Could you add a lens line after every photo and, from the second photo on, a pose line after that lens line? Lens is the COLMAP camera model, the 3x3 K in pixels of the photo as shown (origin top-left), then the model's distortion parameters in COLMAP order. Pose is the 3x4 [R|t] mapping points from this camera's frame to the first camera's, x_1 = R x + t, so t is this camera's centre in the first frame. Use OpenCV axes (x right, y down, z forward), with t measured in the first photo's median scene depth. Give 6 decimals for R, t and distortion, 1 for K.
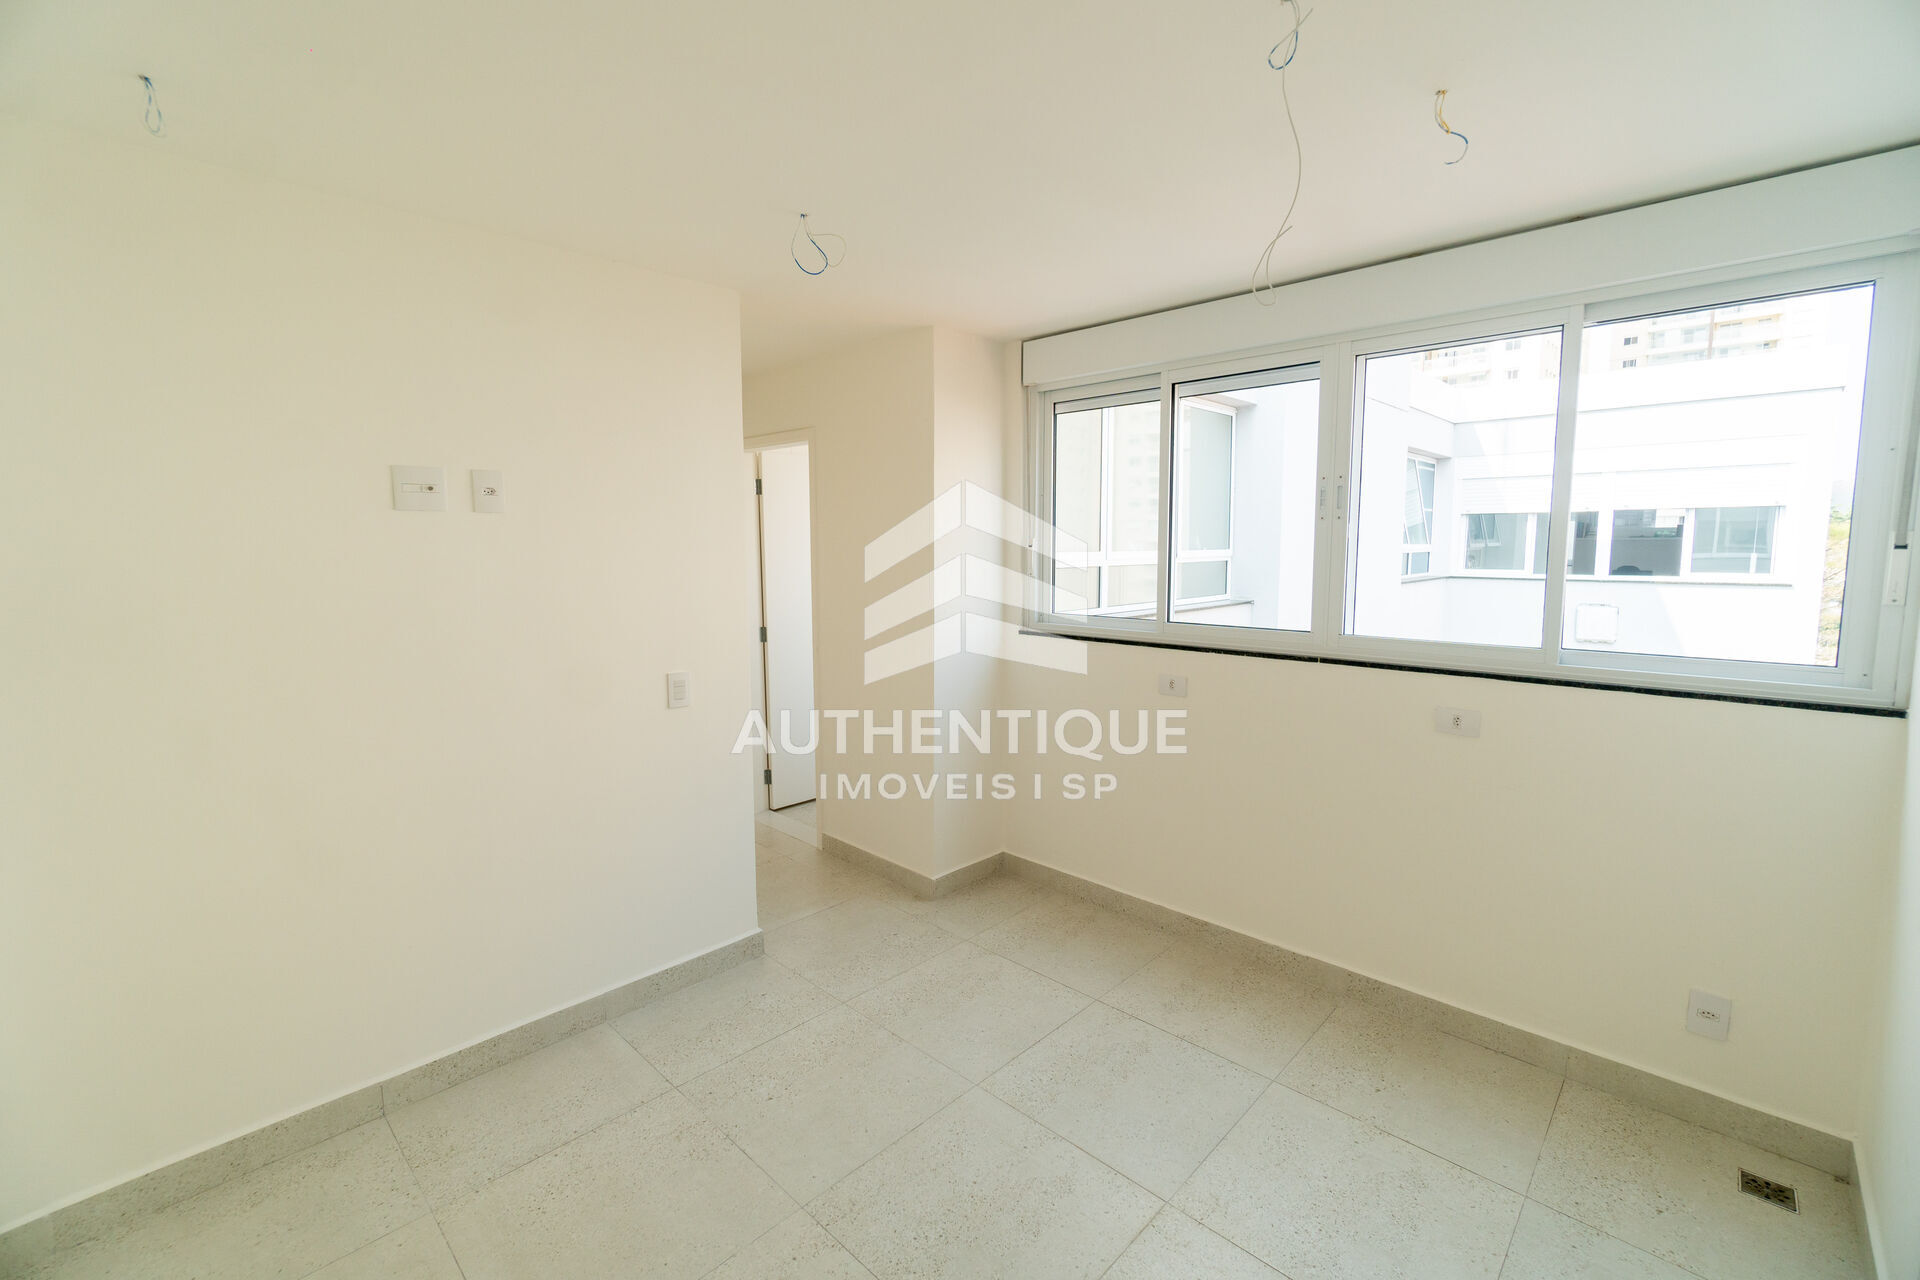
lens RADIAL K [[822.0, 0, 949.3], [0, 822.0, 633.3], [0, 0, 1]] dist [-0.004674, 0.000076]
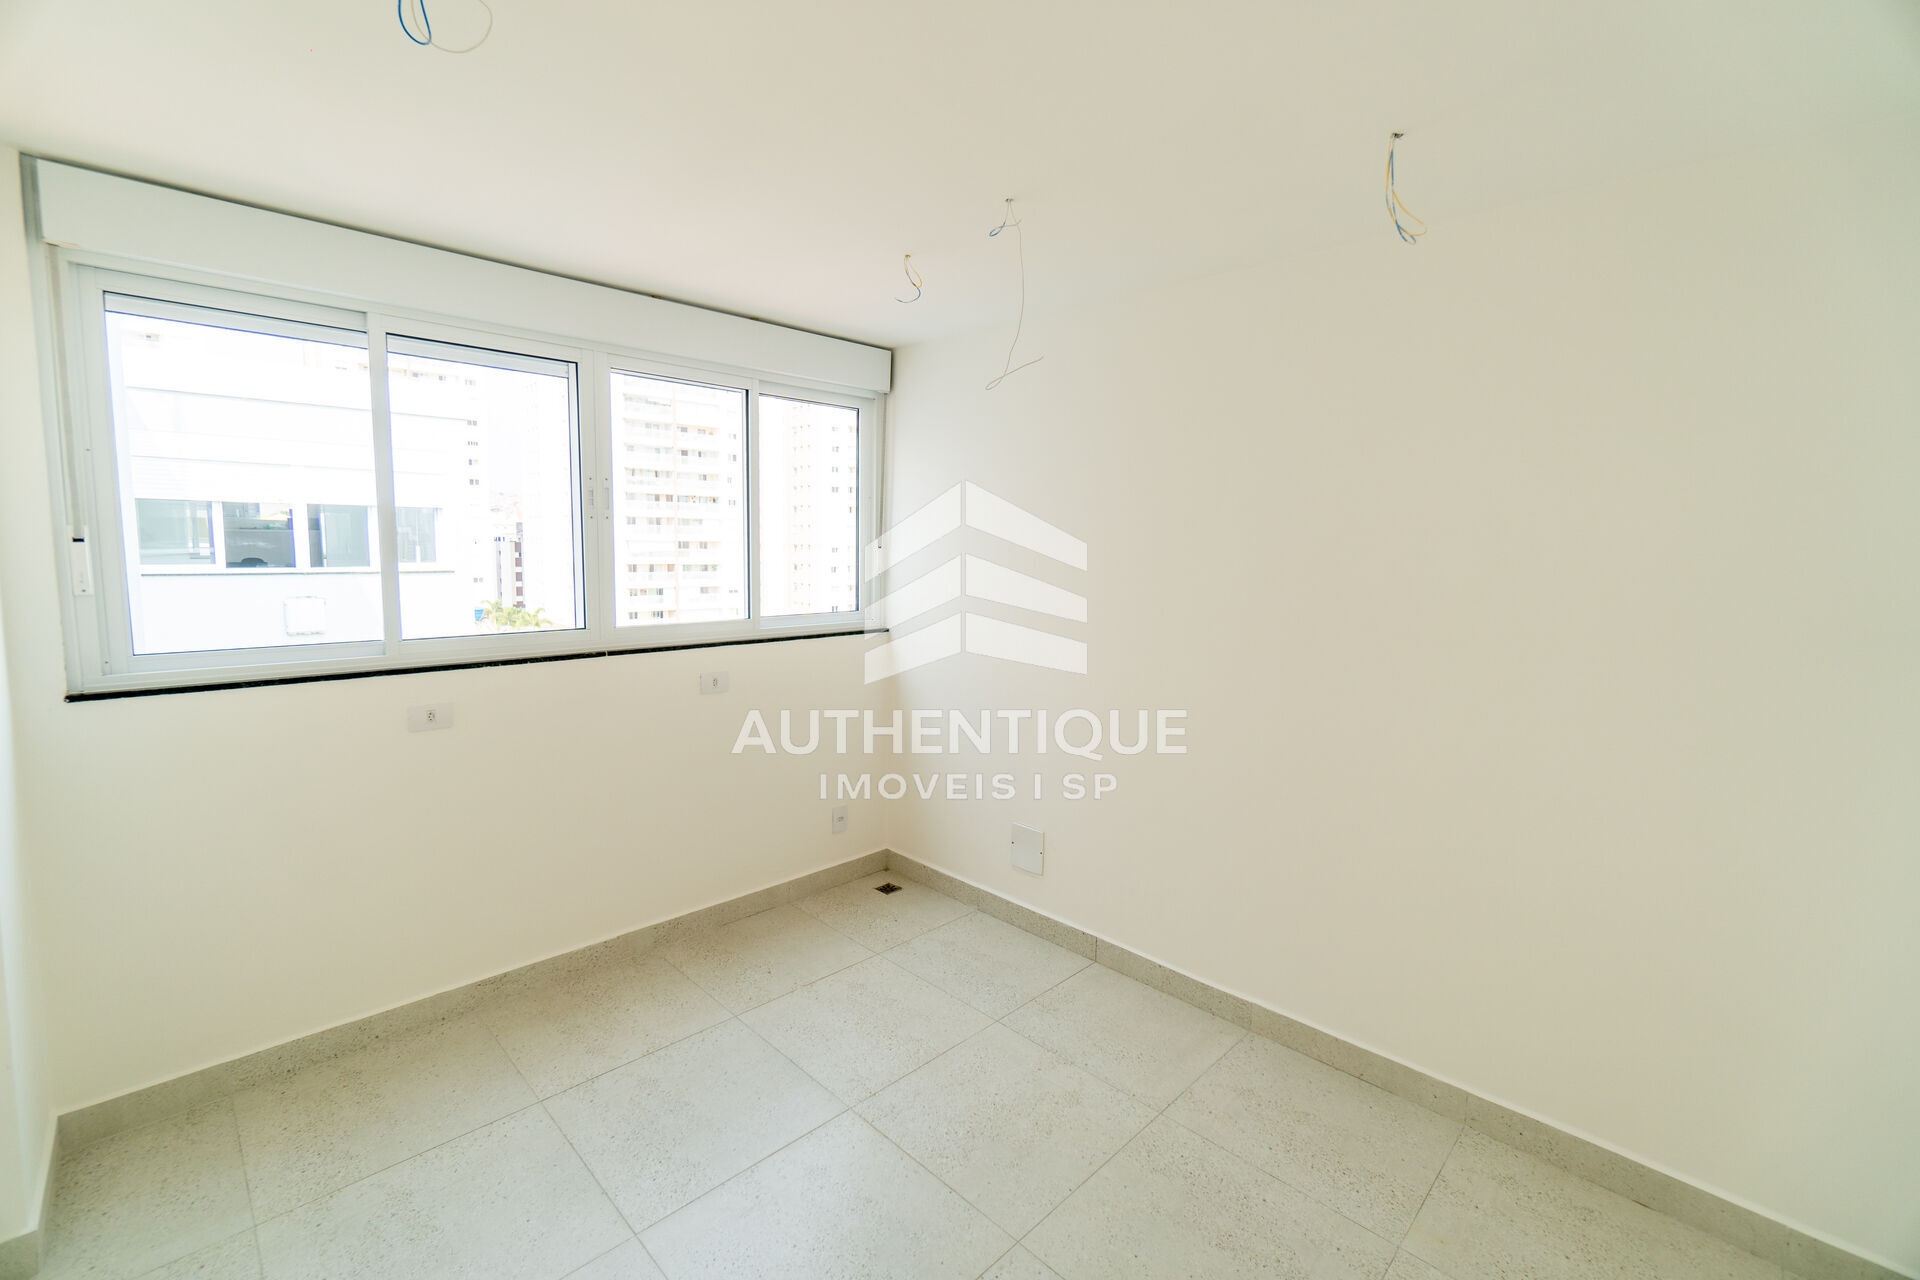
lens RADIAL K [[822.0, 0, 947.4], [0, 822.0, 635.6], [0, 0, 1]] dist [-0.004674, 0.000076]
pose [[0.018706, -0.110084, 0.993746, -0.516949], [0.095768, 0.989547, 0.107816, -0.054429], [-0.995228, 0.093152, 0.029053, 0.481139]]
